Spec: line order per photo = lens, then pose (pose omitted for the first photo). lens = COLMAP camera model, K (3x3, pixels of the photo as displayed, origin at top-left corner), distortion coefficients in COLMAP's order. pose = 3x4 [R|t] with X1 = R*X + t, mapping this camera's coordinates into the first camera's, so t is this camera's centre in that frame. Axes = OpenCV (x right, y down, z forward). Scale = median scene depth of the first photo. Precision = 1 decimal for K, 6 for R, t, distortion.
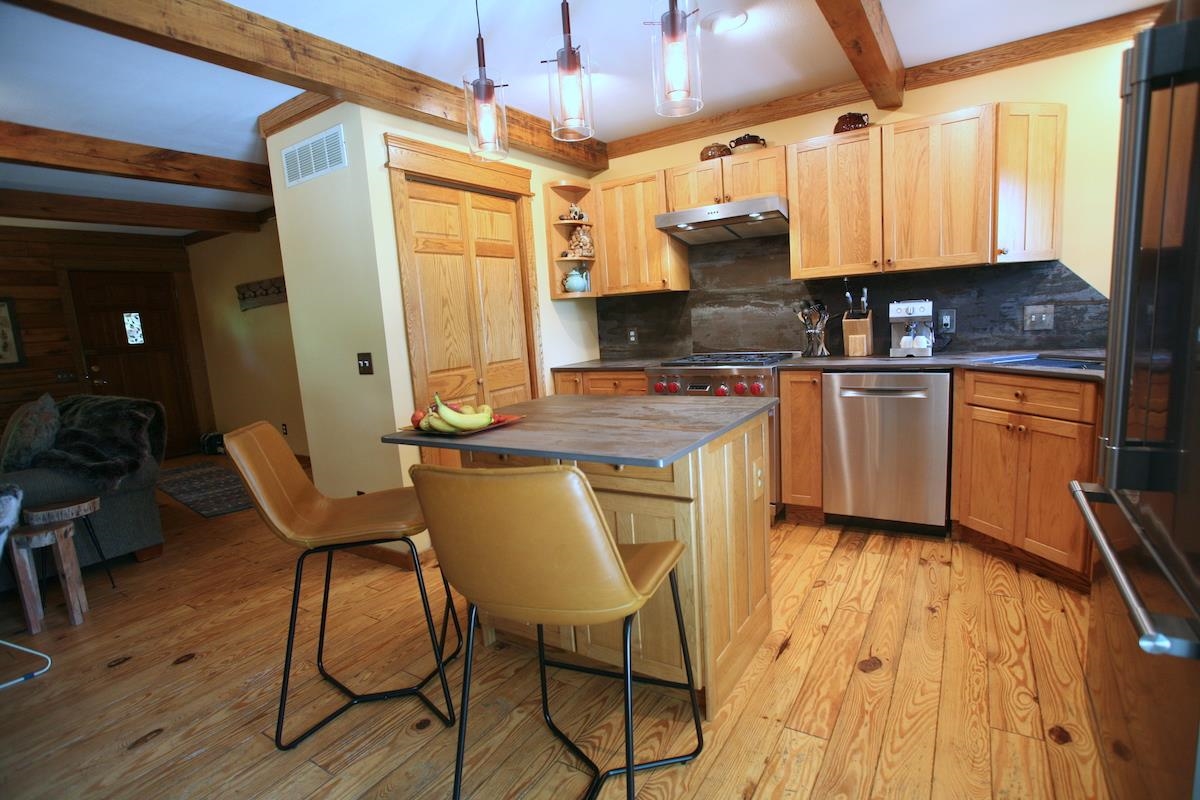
lens RADIAL K [[585.7, 0, 598.7], [0, 585.7, 408.6], [0, 0, 1]] dist [-0.072691, 0.032659]
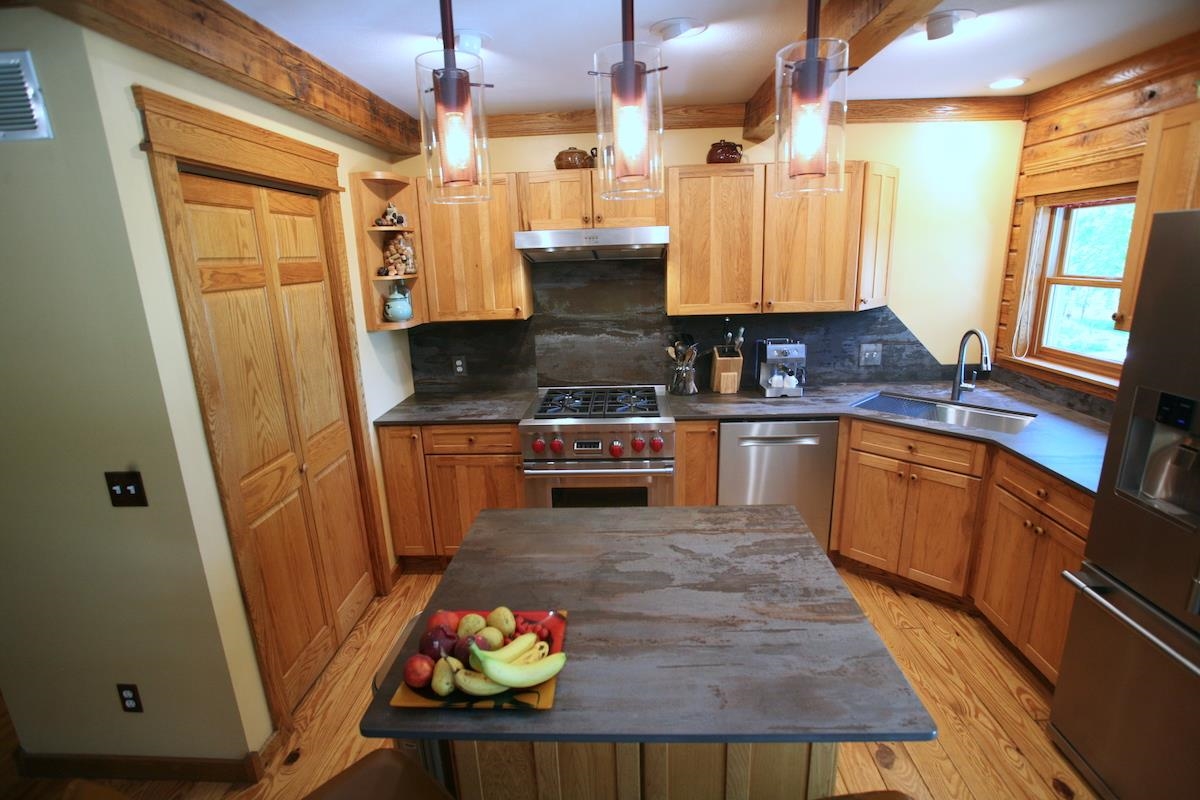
lens RADIAL K [[584.5, 0, 598.8], [0, 584.5, 408.9], [0, 0, 1]] dist [-0.075943, 0.036408]
pose [[0.864367, -0.090952, 0.494568, -0.244252], [0.052222, 0.994425, 0.091607, -0.171145], [-0.500143, -0.053355, 0.864298, 0.253220]]
